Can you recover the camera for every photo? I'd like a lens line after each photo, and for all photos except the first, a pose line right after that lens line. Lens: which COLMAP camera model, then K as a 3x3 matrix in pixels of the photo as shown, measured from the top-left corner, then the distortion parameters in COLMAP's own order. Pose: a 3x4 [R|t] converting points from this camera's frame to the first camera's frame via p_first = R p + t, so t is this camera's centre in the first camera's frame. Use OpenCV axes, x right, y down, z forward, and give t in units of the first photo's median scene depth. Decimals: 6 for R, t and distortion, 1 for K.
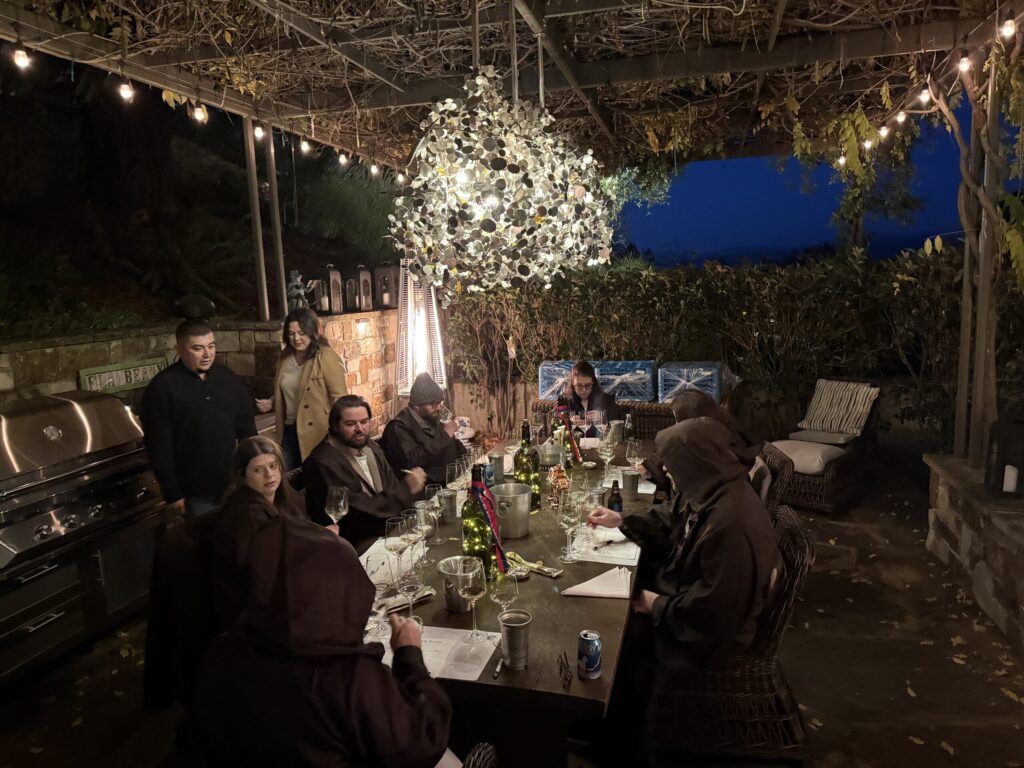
lens RADIAL K [[723.8, 0, 512.0], [0, 723.8, 384.0], [0, 0, 1]] dist [0.067973, -0.101145]
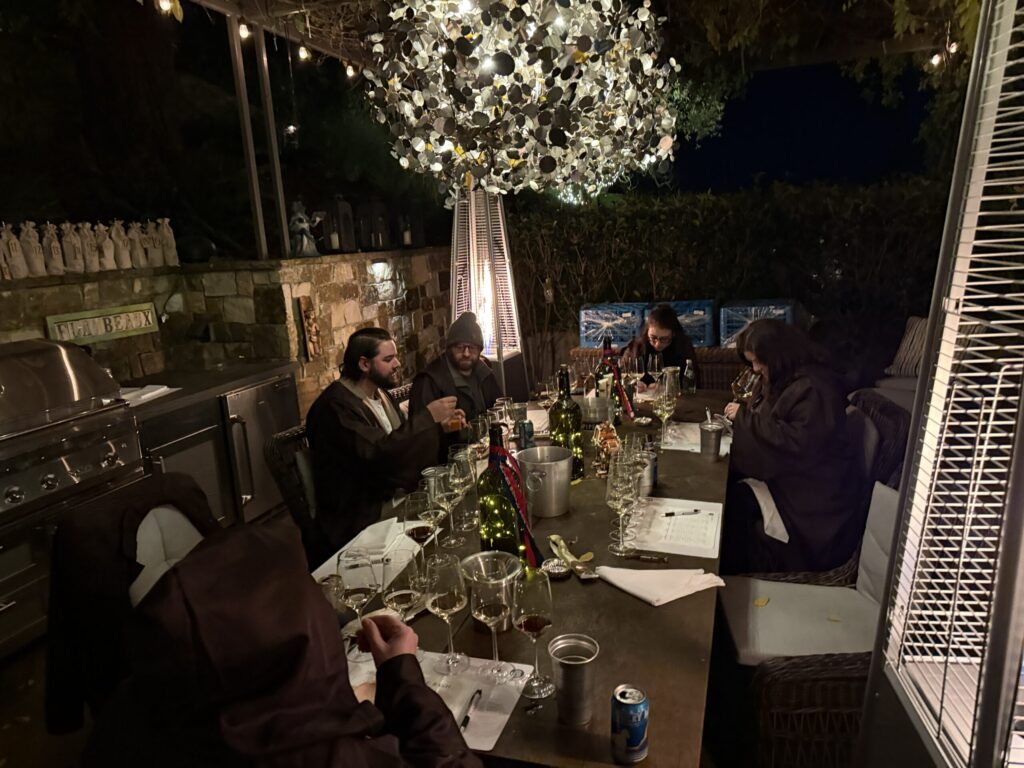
lens RADIAL K [[723.8, 0, 512.0], [0, 723.8, 384.0], [0, 0, 1]] dist [0.067973, -0.101145]
pose [[0.998371, -0.012465, -0.055680, 0.004352], [0.015793, 0.998090, 0.059723, 0.015583], [0.054829, -0.060505, 0.996661, 0.151035]]
